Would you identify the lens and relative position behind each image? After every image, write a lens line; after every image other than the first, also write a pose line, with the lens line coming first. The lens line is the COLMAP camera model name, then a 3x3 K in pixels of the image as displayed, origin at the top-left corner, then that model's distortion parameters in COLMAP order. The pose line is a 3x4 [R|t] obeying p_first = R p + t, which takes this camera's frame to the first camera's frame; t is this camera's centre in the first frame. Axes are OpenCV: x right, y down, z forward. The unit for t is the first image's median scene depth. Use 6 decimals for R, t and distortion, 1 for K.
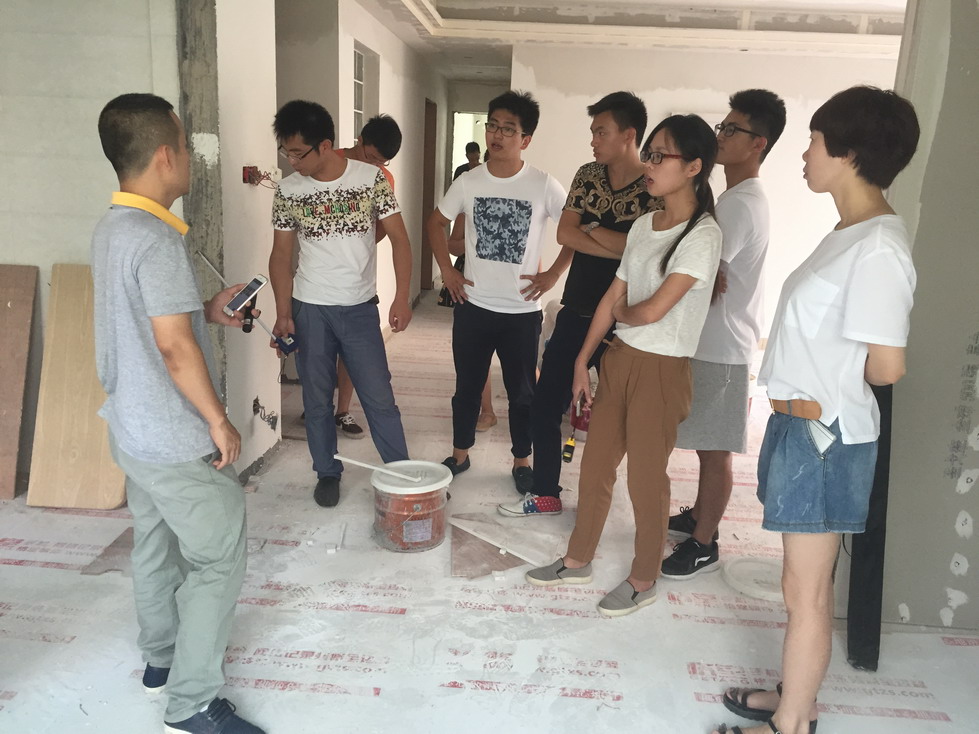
lens RADIAL K [[844.5, 0, 489.5], [0, 844.5, 367.0], [0, 0, 1]] dist [0.088045, -0.139013]
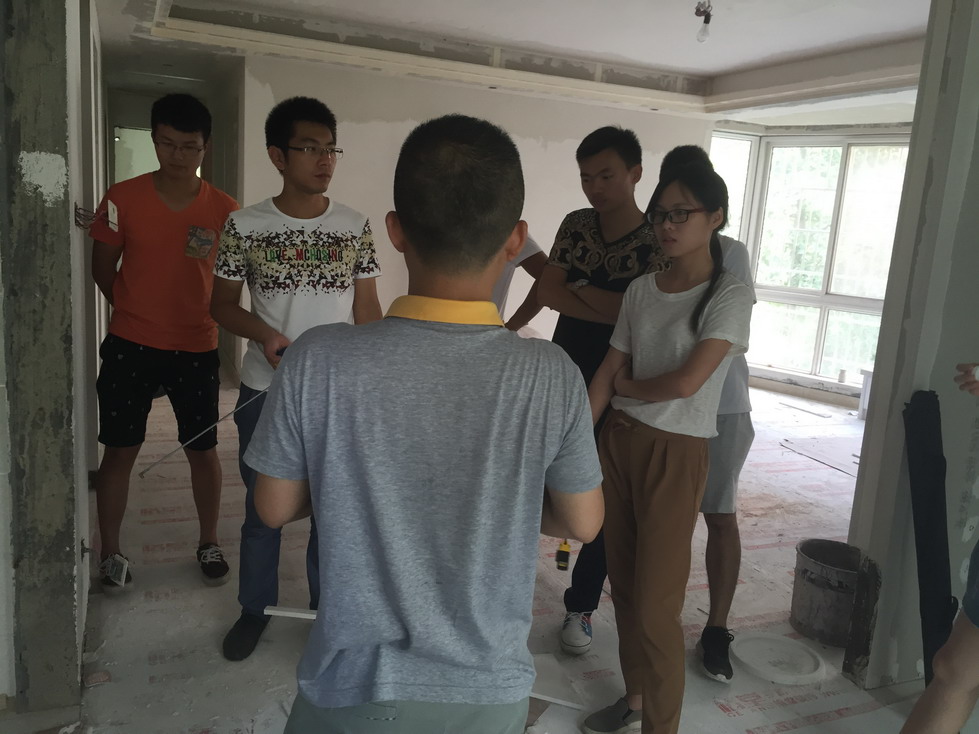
lens RADIAL K [[844.5, 0, 489.5], [0, 844.5, 367.0], [0, 0, 1]] dist [0.088045, -0.139013]
pose [[0.888688, -0.065839, 0.453761, -0.336561], [0.078926, 0.996831, -0.009939, -0.079207], [-0.451668, 0.044646, 0.891068, 0.279897]]
